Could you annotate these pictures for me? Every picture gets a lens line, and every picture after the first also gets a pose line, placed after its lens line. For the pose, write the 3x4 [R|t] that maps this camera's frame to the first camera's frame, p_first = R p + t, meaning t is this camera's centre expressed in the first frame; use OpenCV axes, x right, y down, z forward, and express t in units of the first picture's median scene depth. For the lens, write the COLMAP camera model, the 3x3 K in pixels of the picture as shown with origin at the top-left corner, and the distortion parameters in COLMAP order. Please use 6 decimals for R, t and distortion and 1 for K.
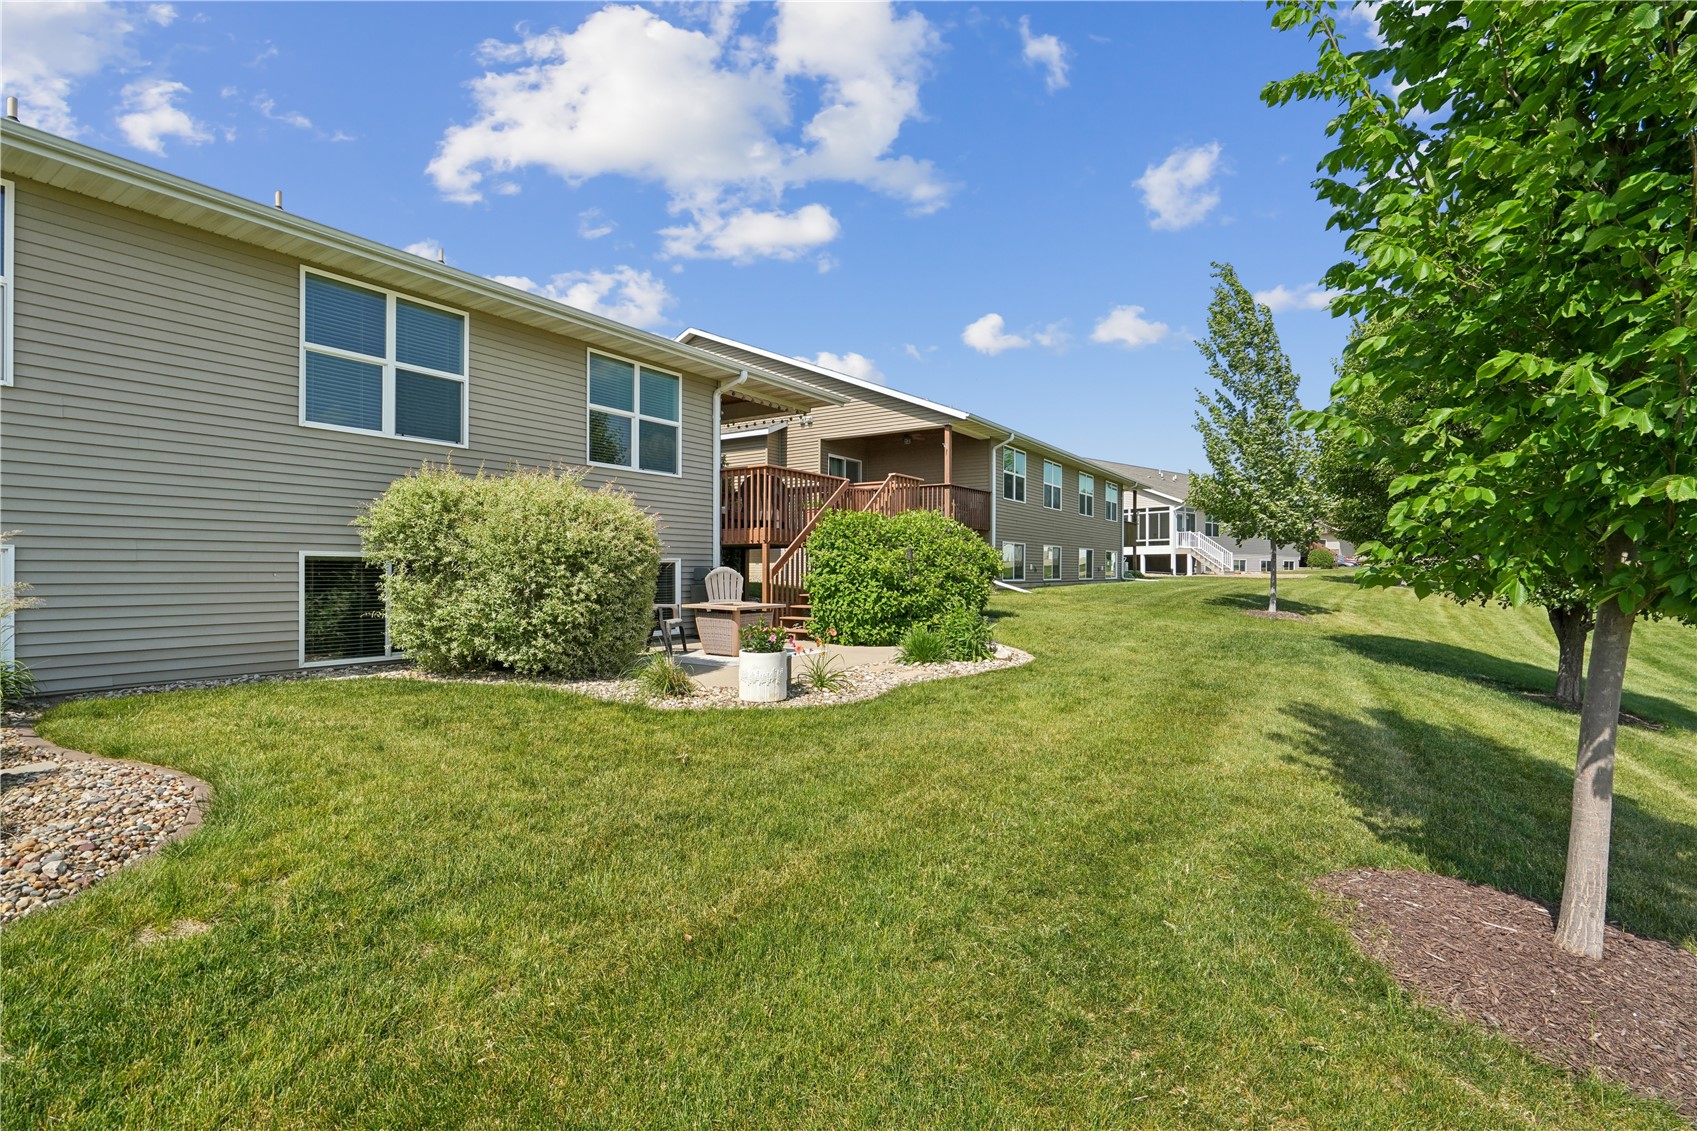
lens RADIAL K [[779.0, 0, 846.7], [0, 779.0, 569.4], [0, 0, 1]] dist [-0.003774, -0.000737]
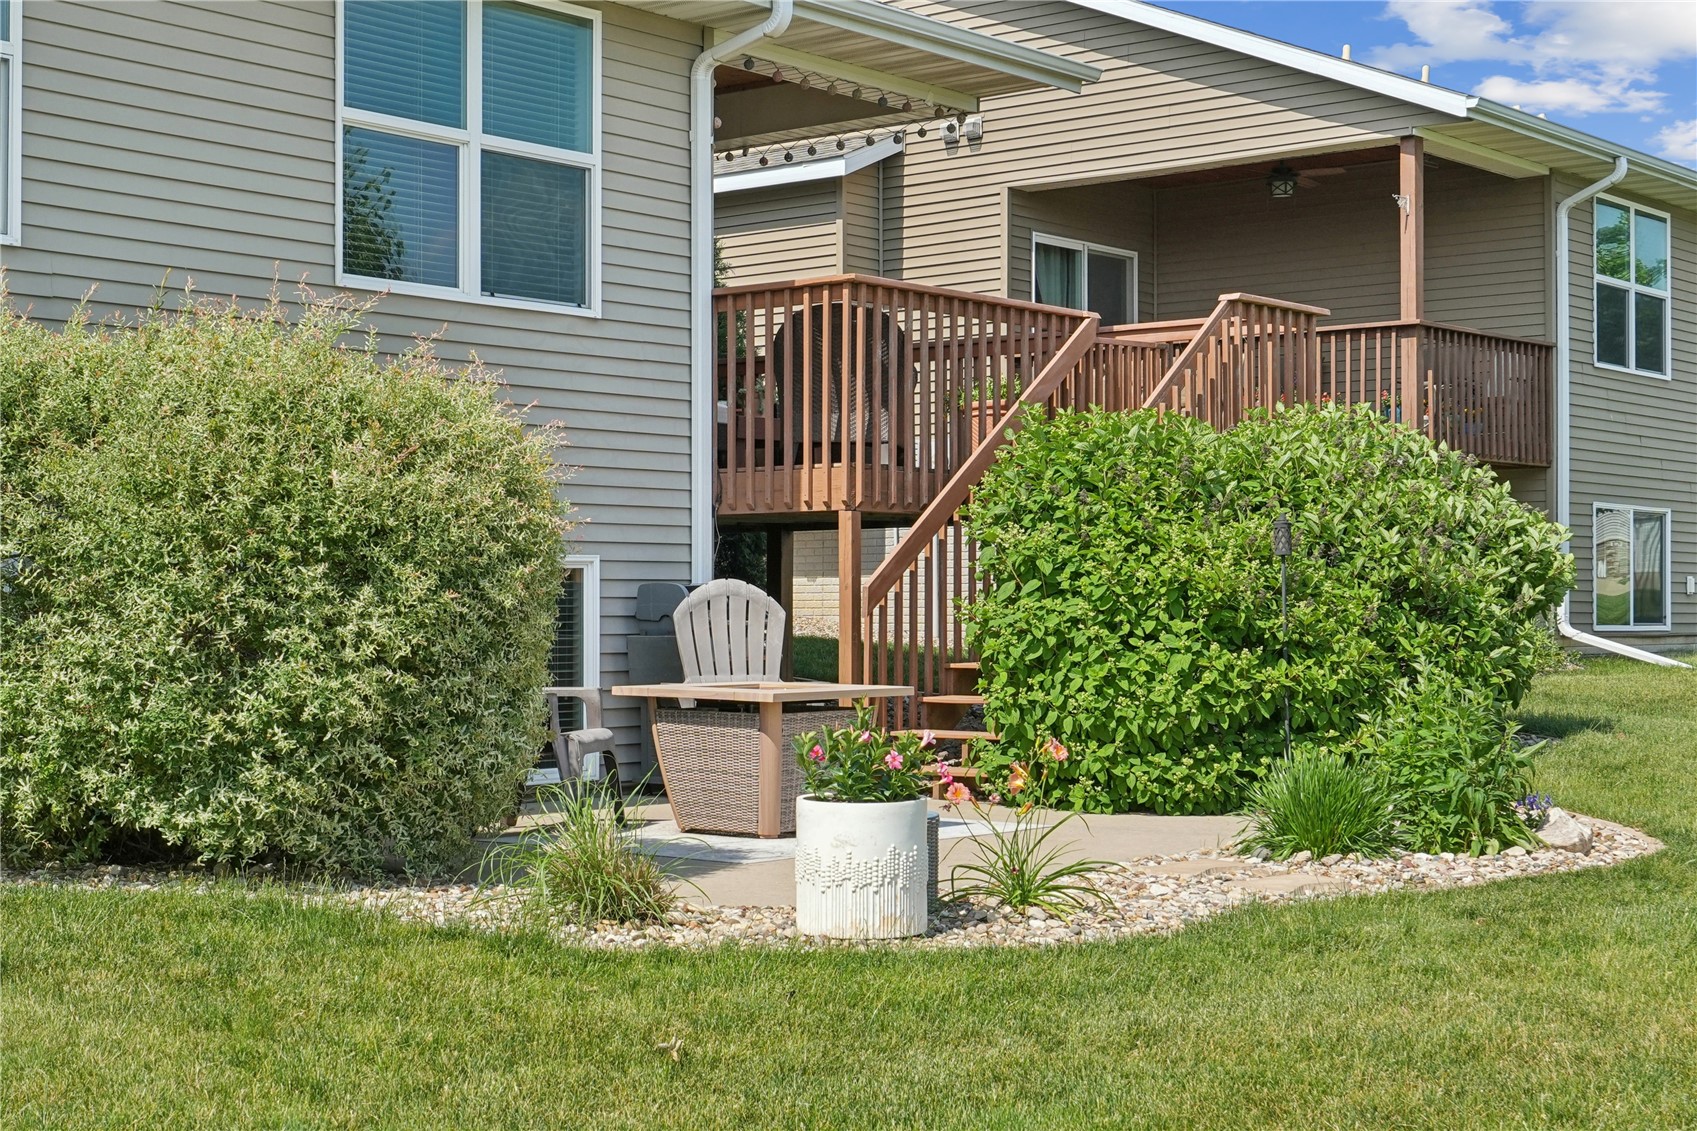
lens RADIAL K [[2595.1, 0, 851.2], [0, 2595.1, 650.2], [0, 0, 1]] dist [0.018495, 0.037028]
pose [[0.995752, -0.004674, -0.091953, -0.000873], [0.006044, 0.999875, 0.014626, 0.011505], [0.091873, -0.015120, 0.995656, -0.125085]]
